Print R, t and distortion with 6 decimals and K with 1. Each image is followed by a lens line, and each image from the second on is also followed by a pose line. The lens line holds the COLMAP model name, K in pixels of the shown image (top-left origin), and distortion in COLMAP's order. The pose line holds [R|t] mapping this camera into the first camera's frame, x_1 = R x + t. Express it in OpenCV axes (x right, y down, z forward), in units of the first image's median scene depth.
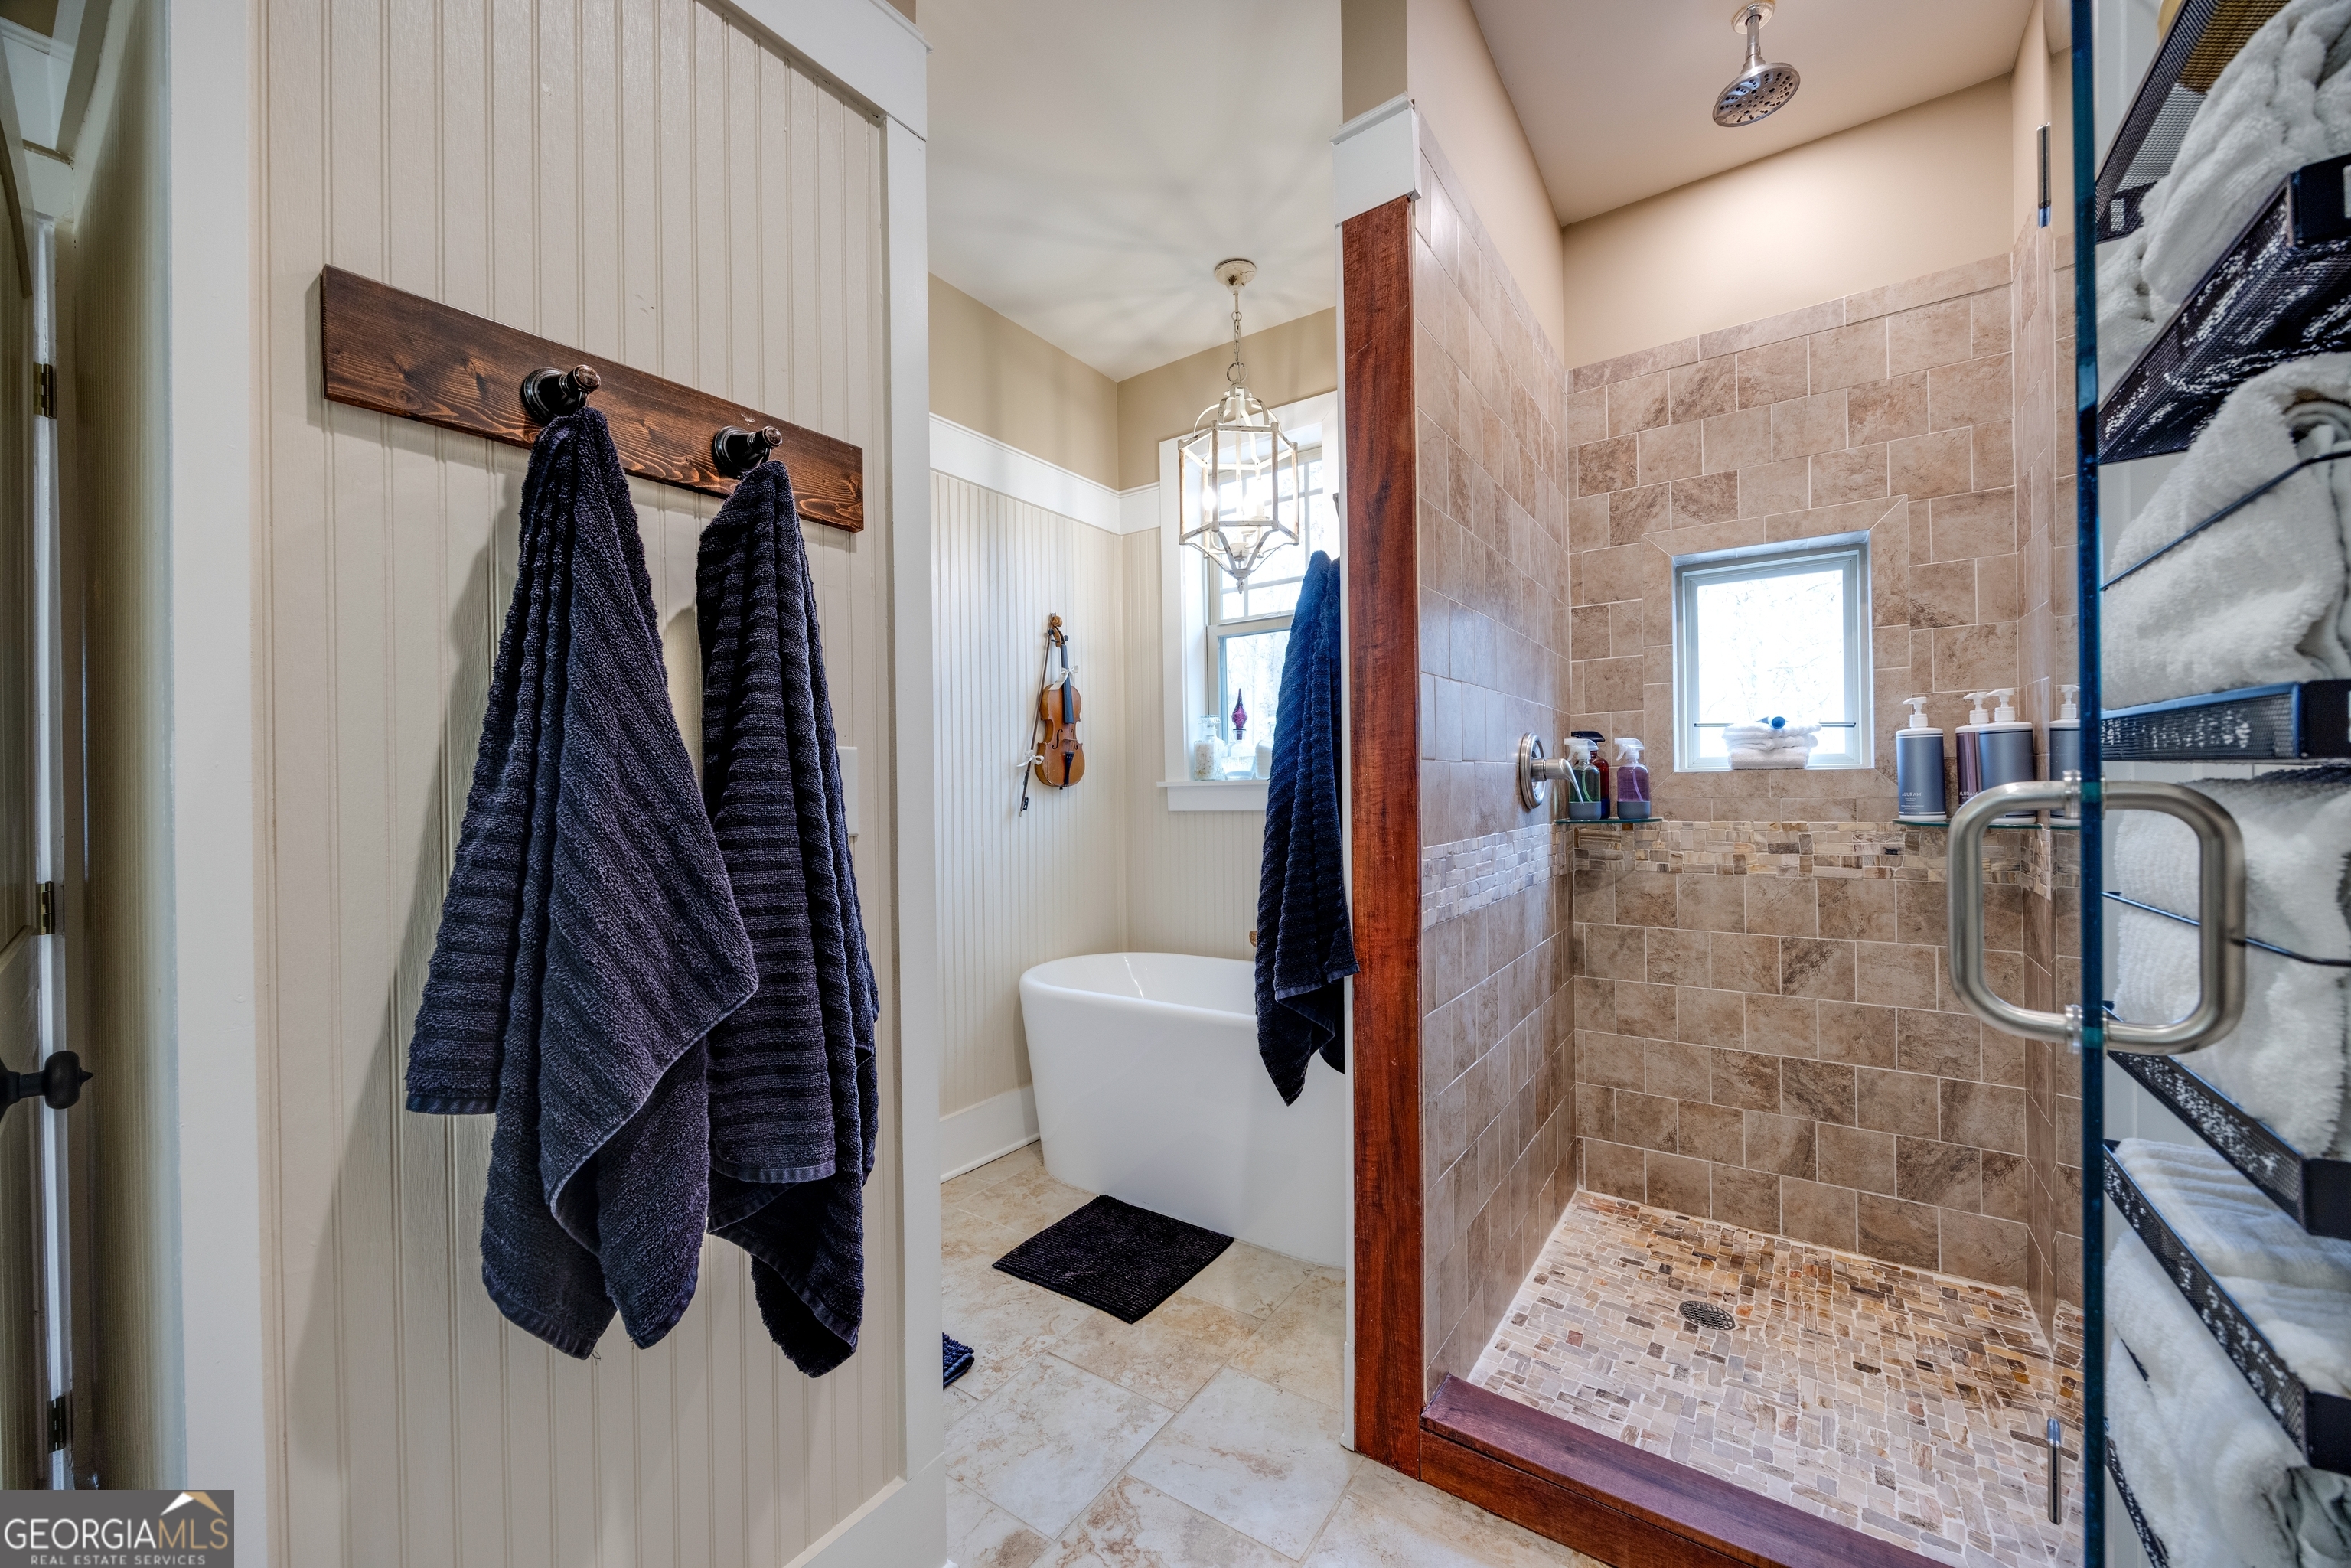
lens RADIAL K [[891.2, 0, 1172.5], [0, 891.2, 786.1], [0, 0, 1]] dist [-0.007117, -0.000060]
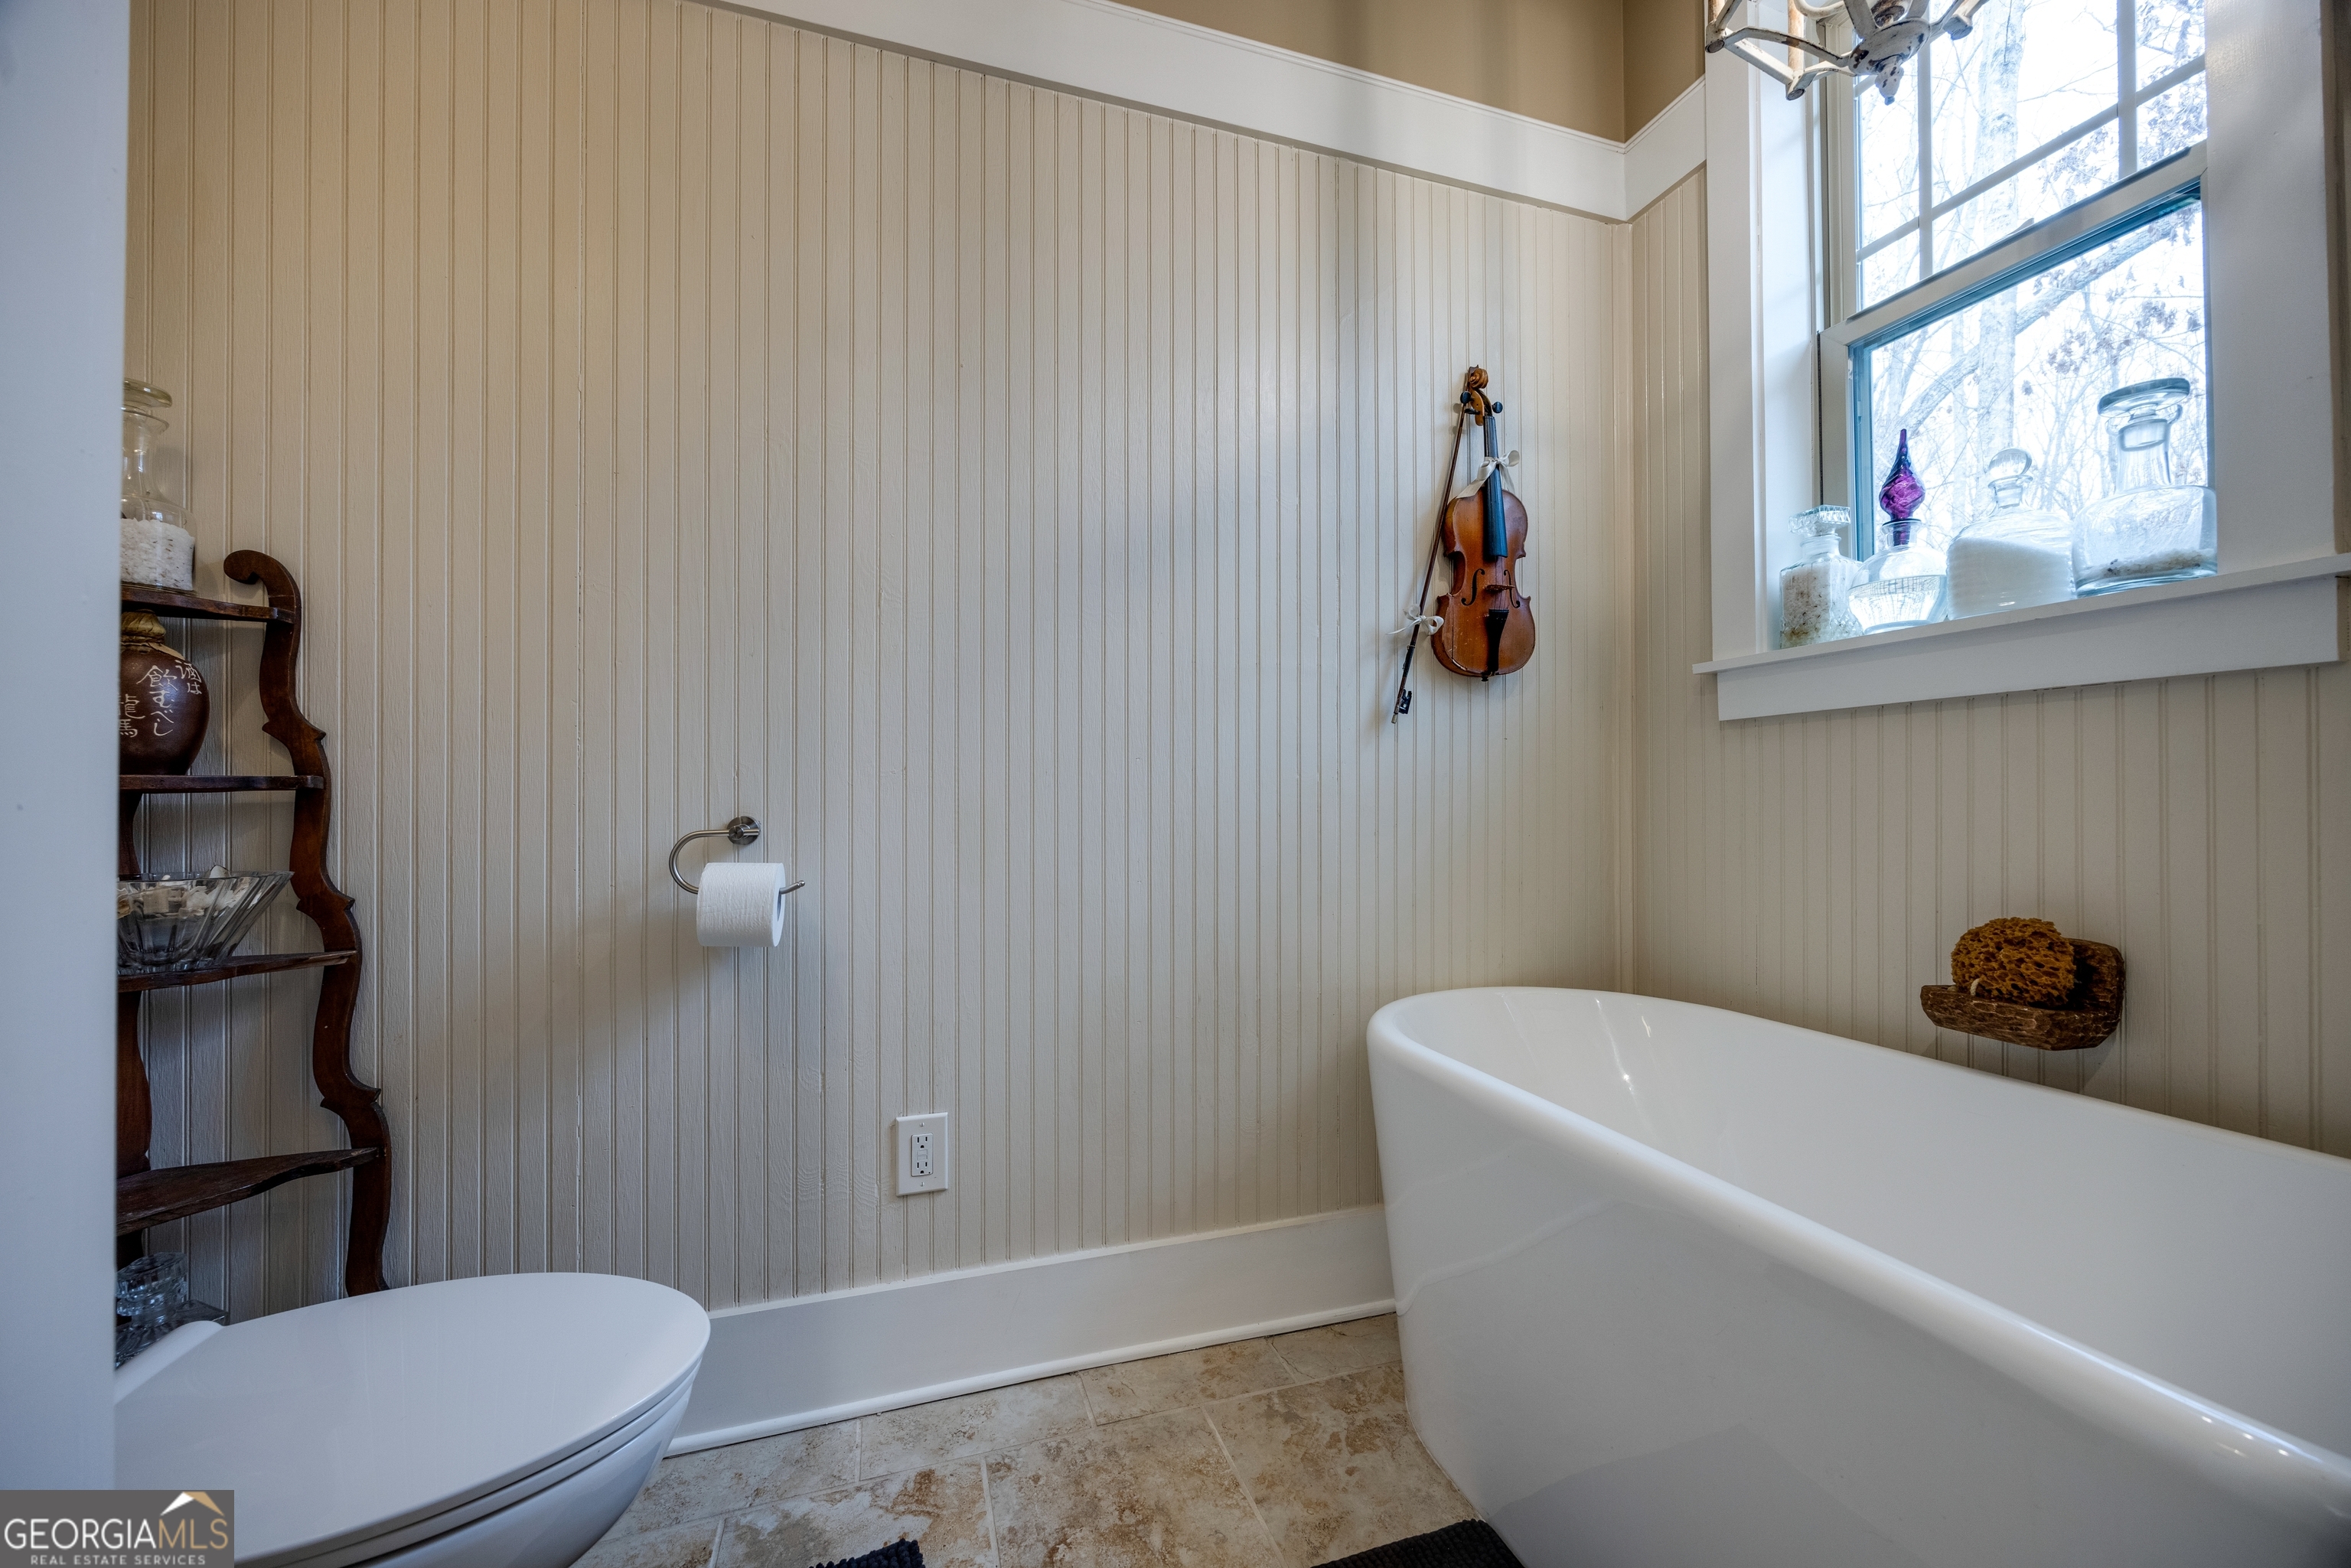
lens RADIAL K [[891.2, 0, 1171.7], [0, 891.2, 792.6], [0, 0, 1]] dist [-0.007117, -0.000060]
pose [[0.799429, 0.008402, -0.600702, 0.052131], [-0.008881, 0.999958, 0.002167, 0.073660], [0.600695, 0.003603, 0.799470, 0.444816]]
